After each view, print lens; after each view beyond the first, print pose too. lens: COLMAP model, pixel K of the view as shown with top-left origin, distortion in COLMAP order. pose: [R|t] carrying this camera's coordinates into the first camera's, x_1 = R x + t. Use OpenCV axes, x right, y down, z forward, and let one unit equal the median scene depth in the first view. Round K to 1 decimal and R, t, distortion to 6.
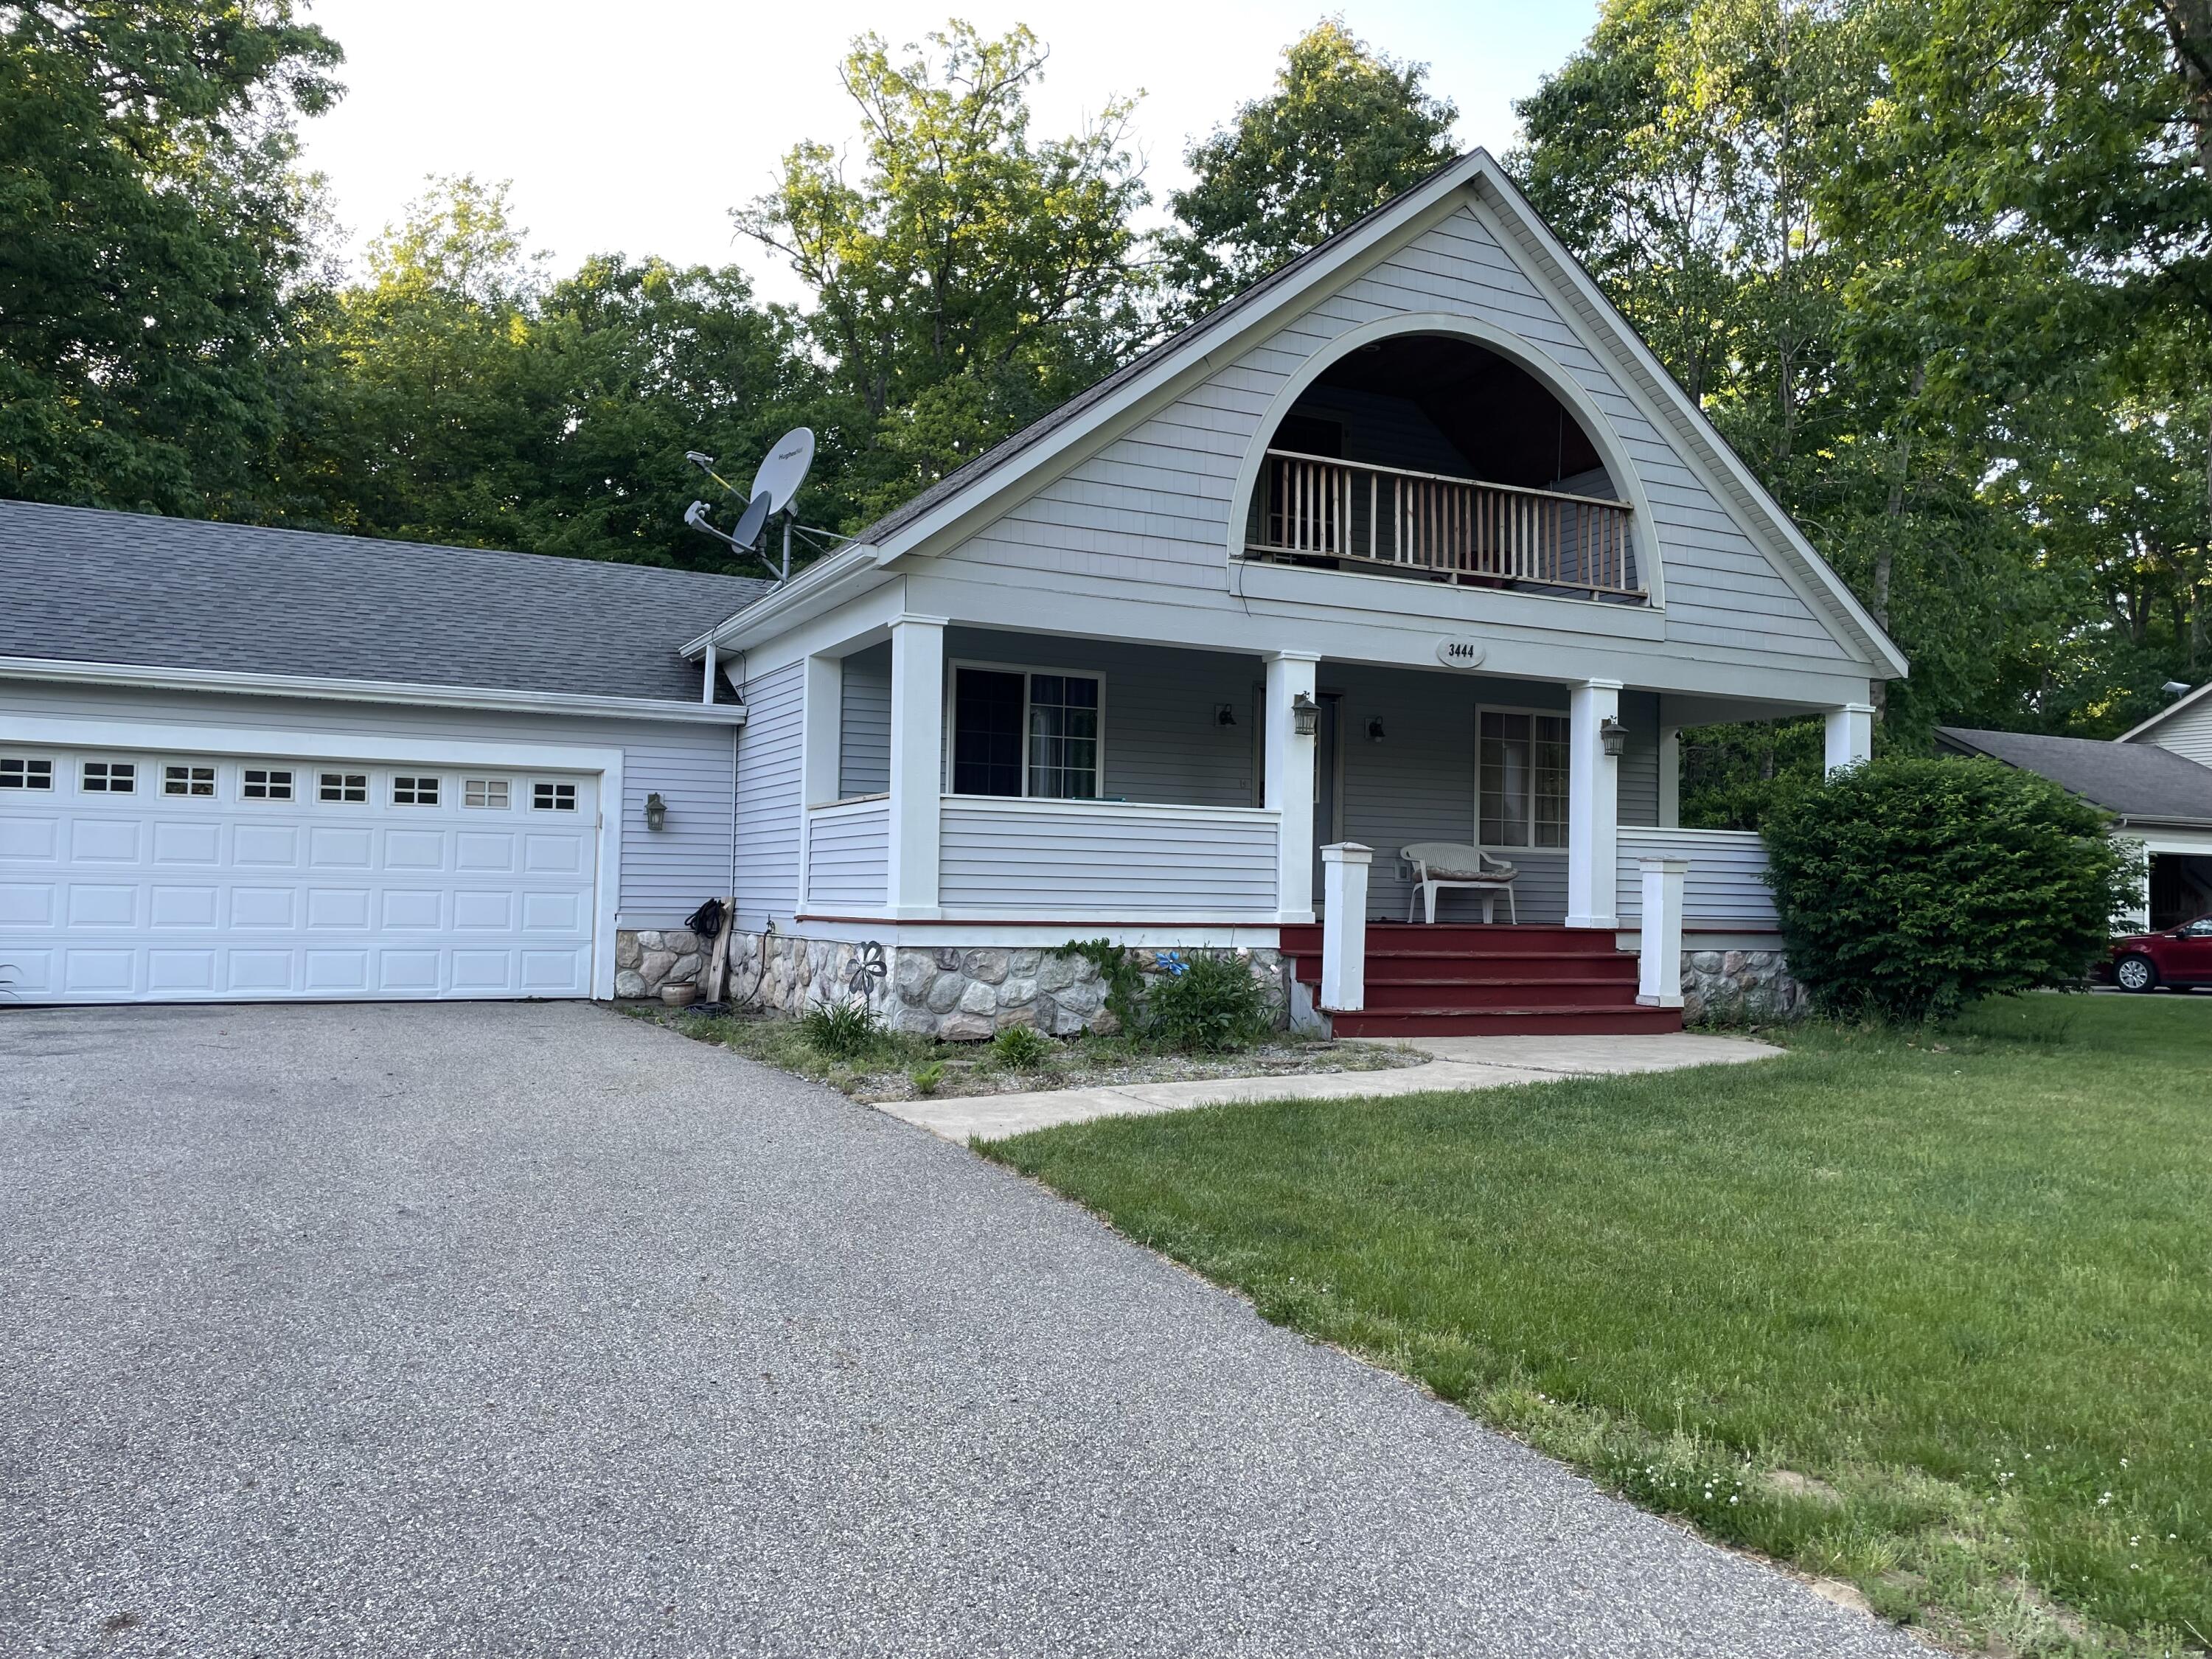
lens RADIAL K [[1688.3, 0, 1122.9], [0, 1688.3, 816.2], [0, 0, 1]] dist [0.066175, -0.068555]
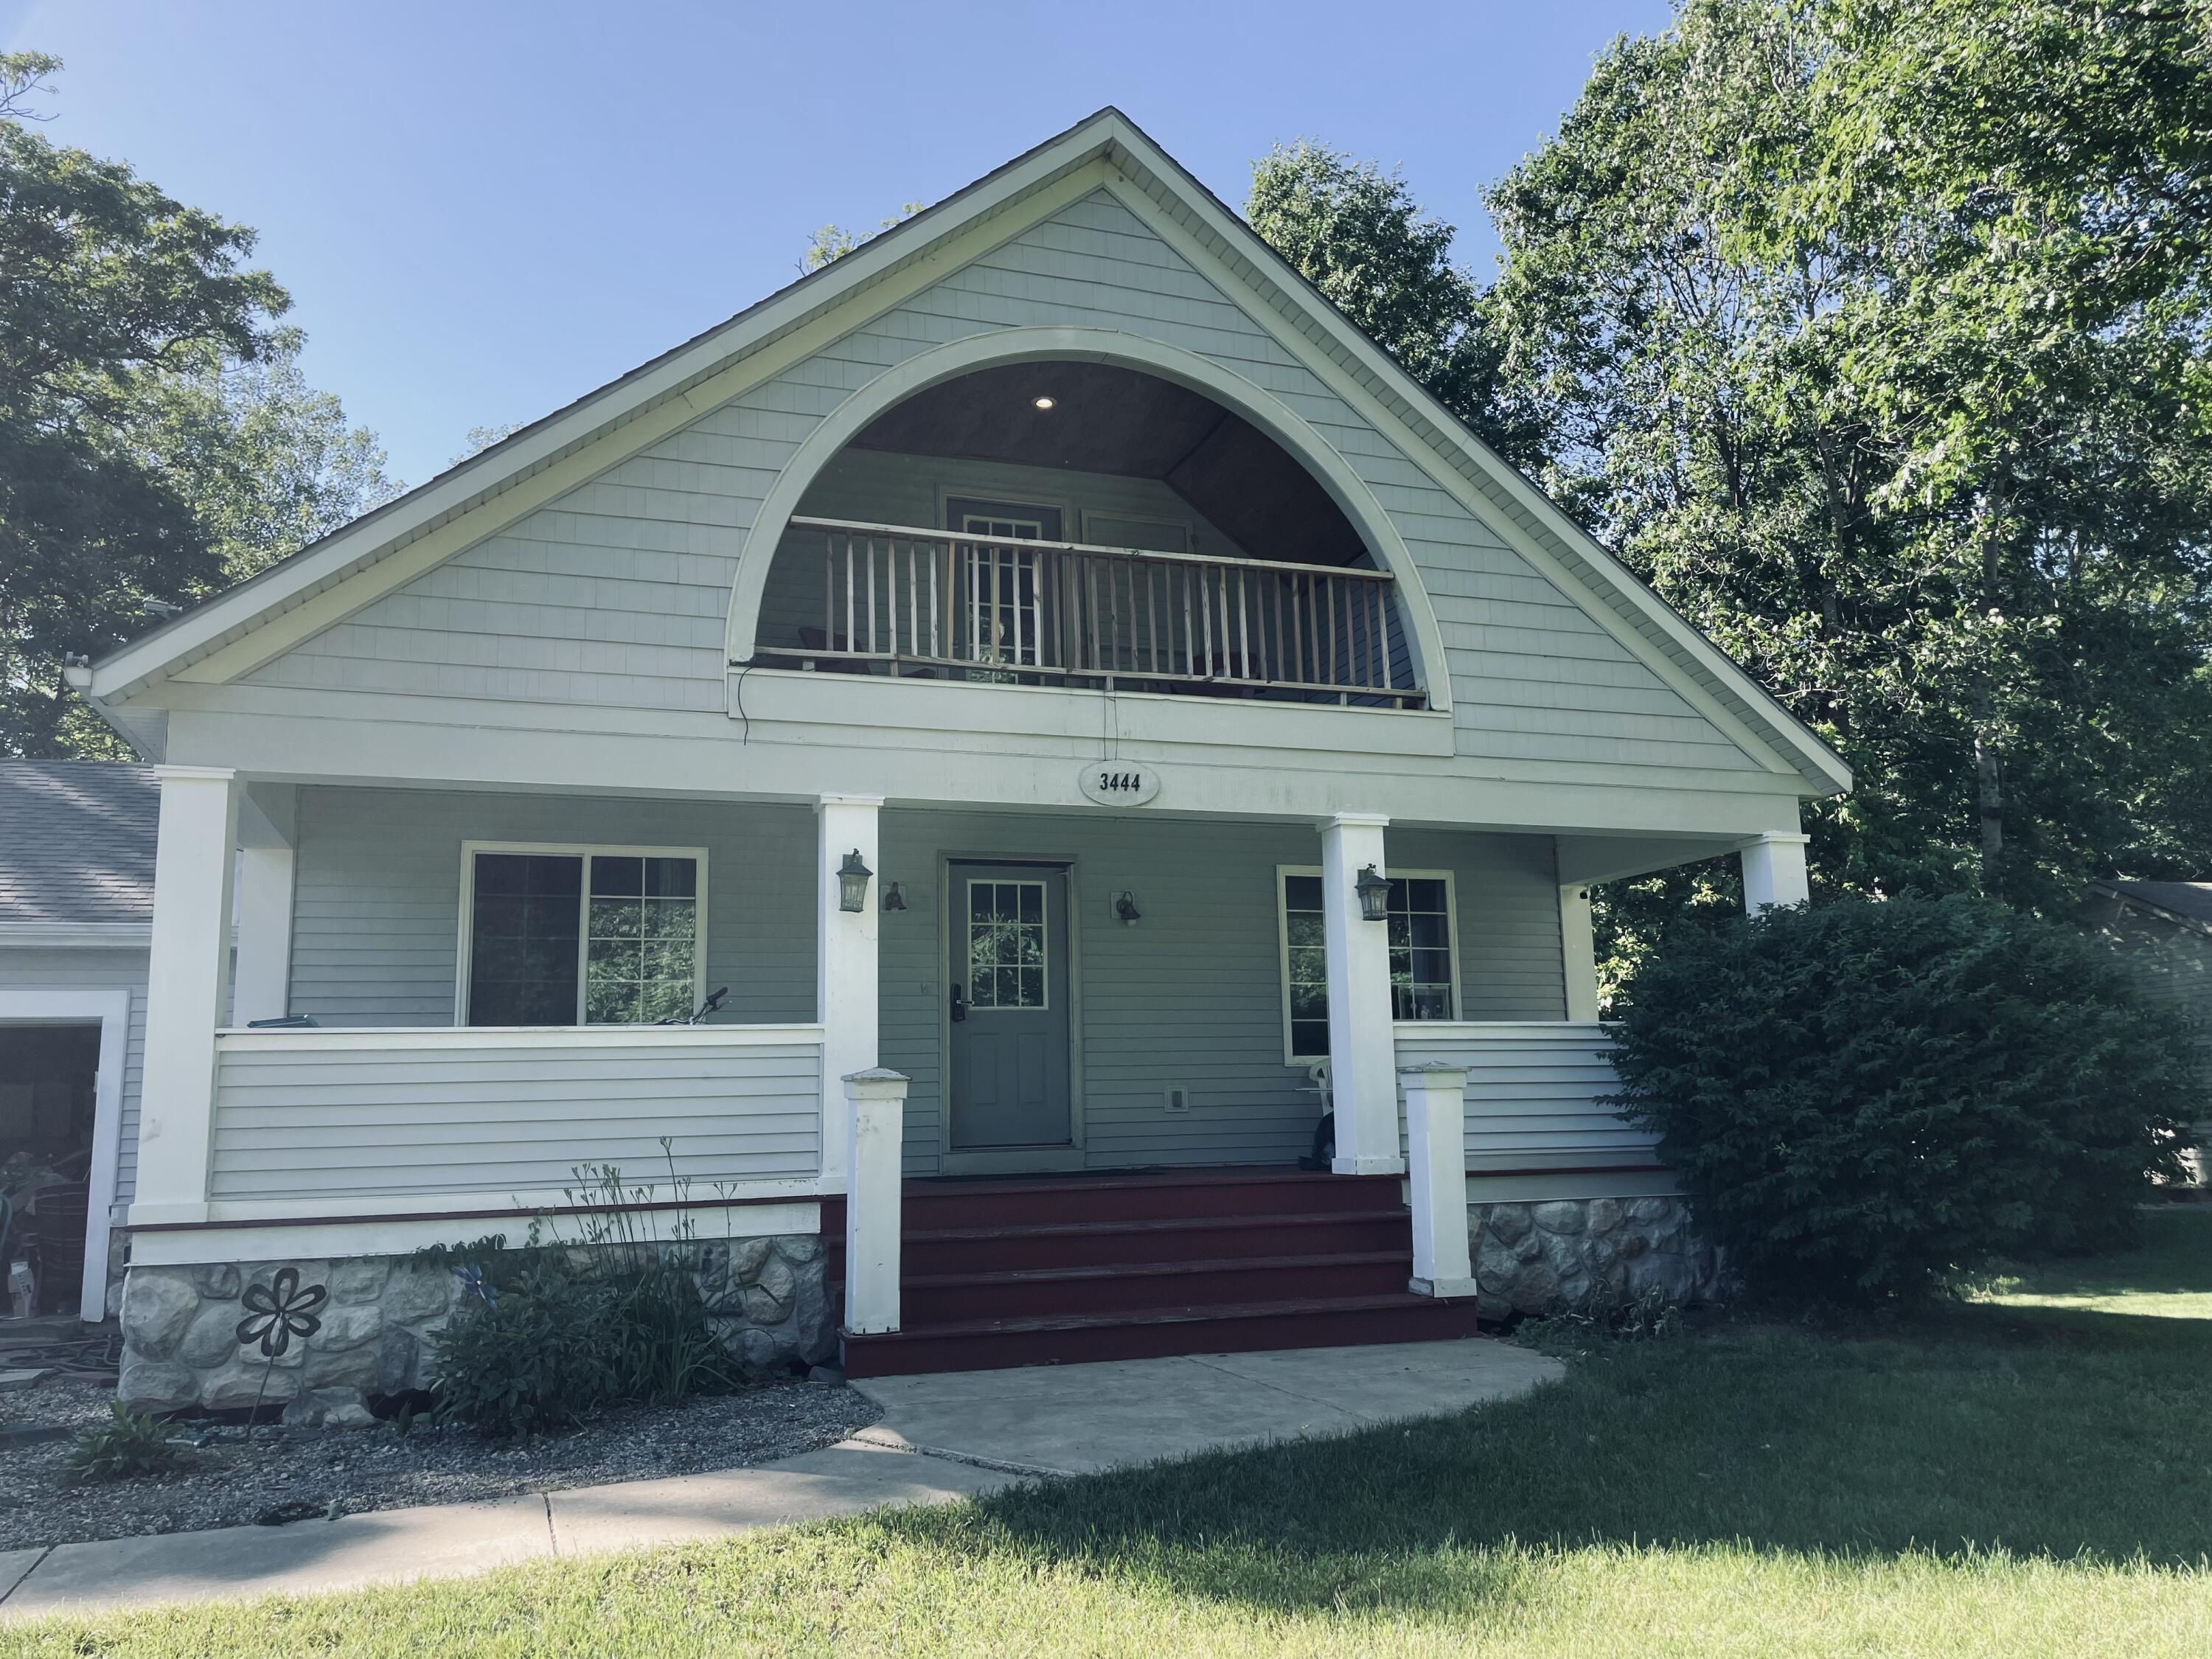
lens RADIAL K [[1688.3, 0, 1118.5], [0, 1688.3, 815.7], [0, 0, 1]] dist [0.066175, -0.068555]
pose [[0.990883, -0.062248, -0.119480, 0.266986], [0.046777, 0.990646, -0.128187, 0.005497], [0.126342, 0.121430, 0.984527, 0.295003]]
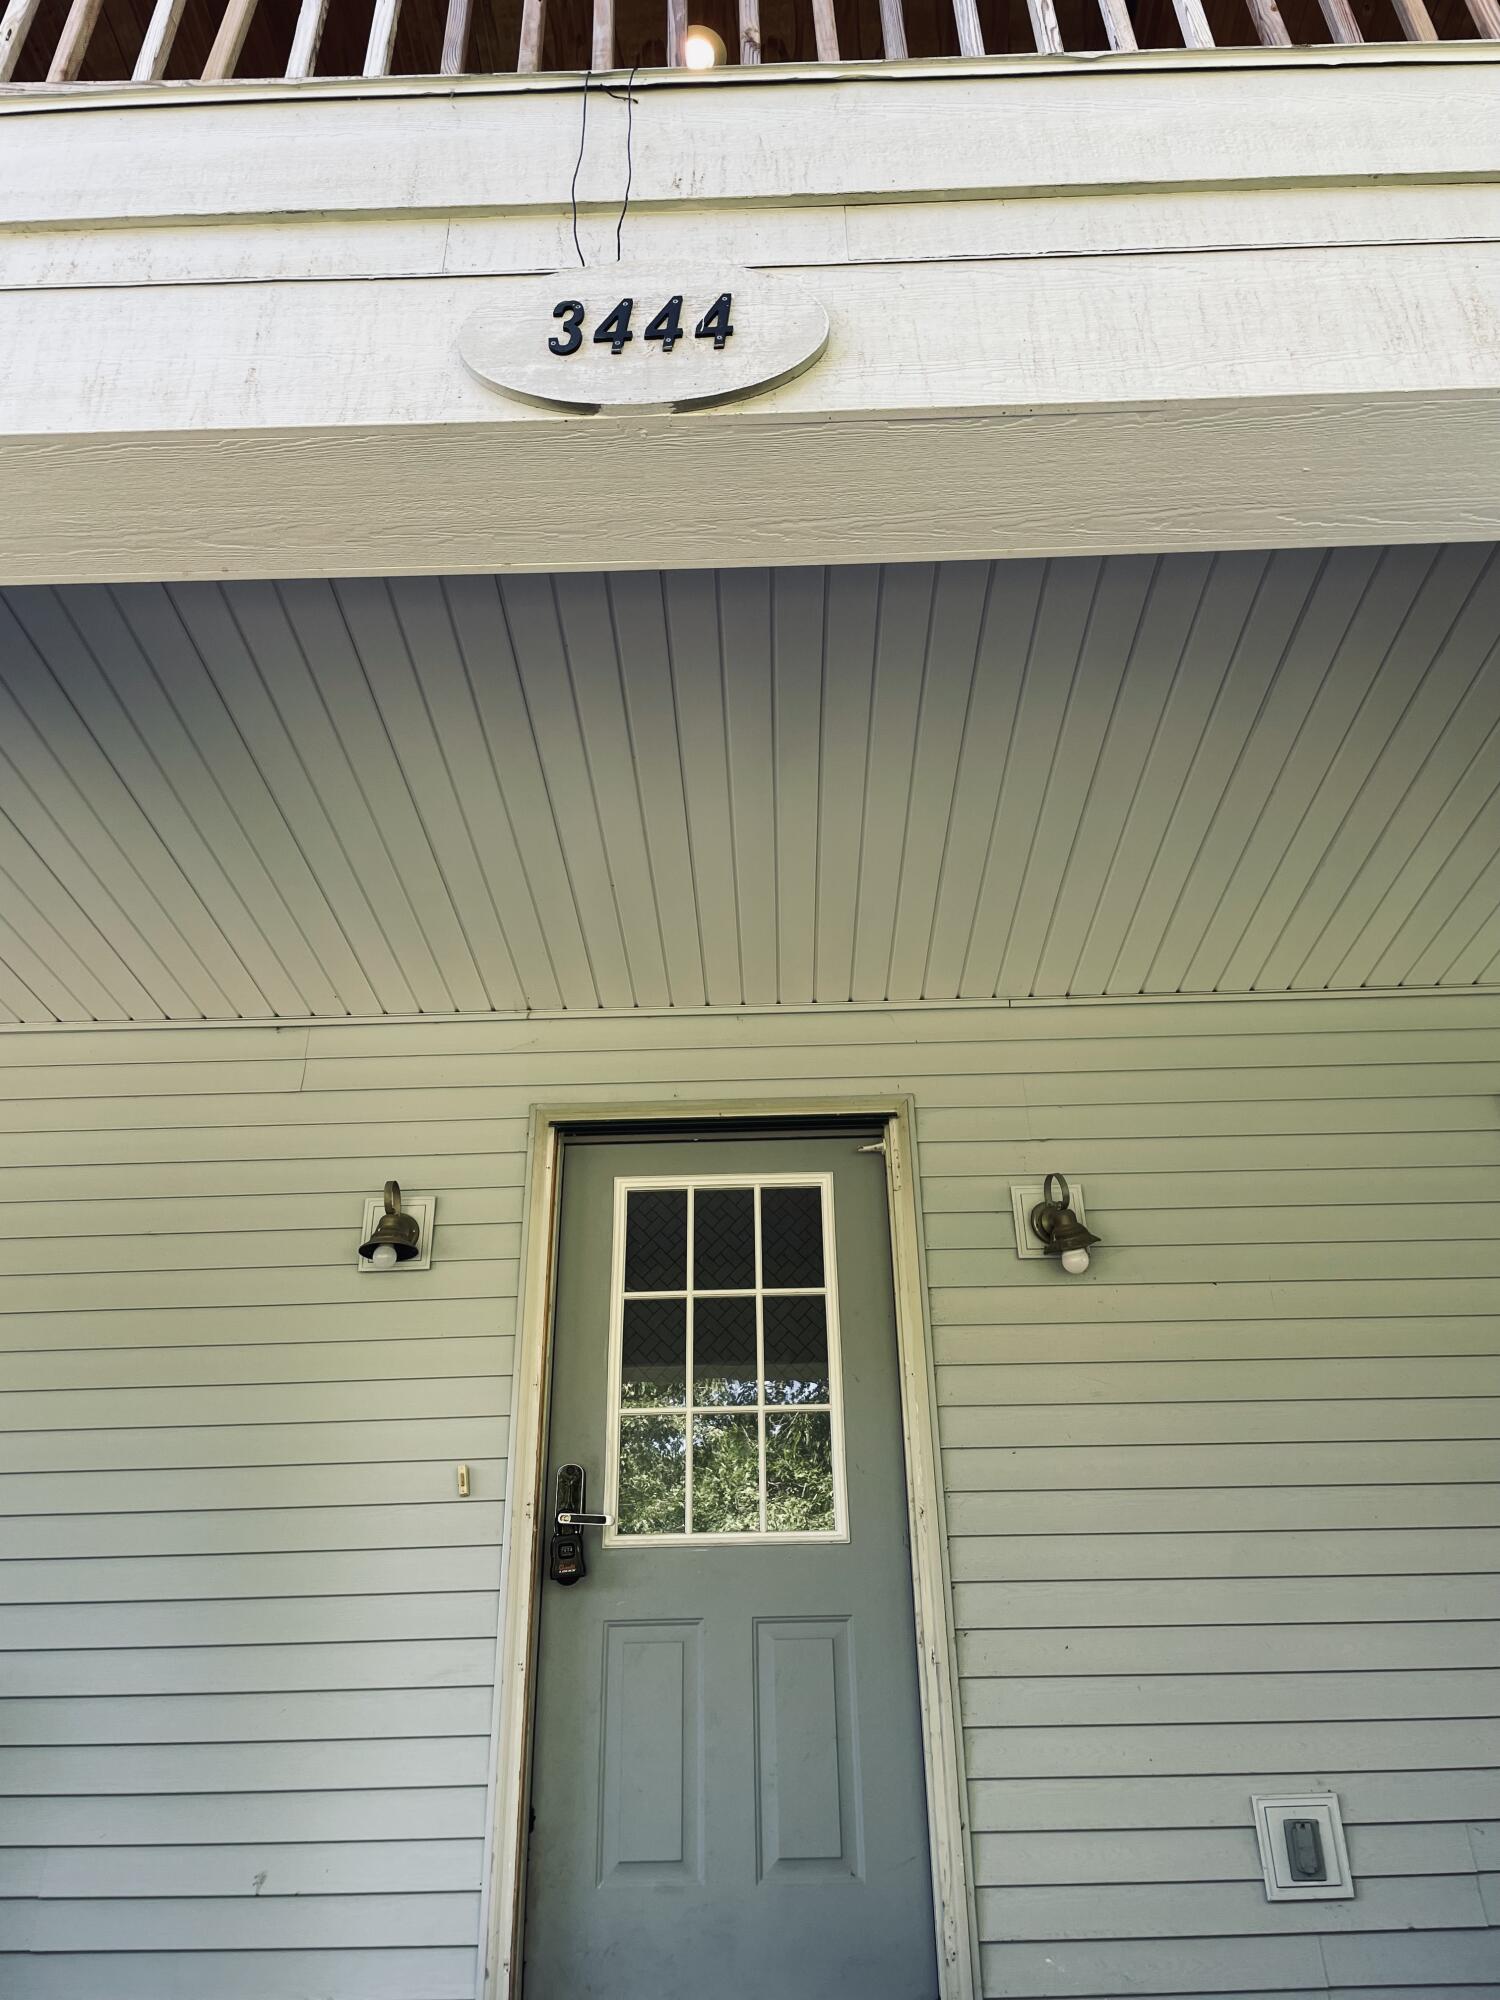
lens RADIAL K [[1526.5, 0, 767.1], [0, 1526.5, 986.8], [0, 0, 1]] dist [0.066175, -0.068555]
pose [[0.887080, -0.244121, -0.391783, 0.235118], [0.055565, 0.899019, -0.434370, 0.019949], [0.458259, 0.363552, 0.811067, 0.911803]]
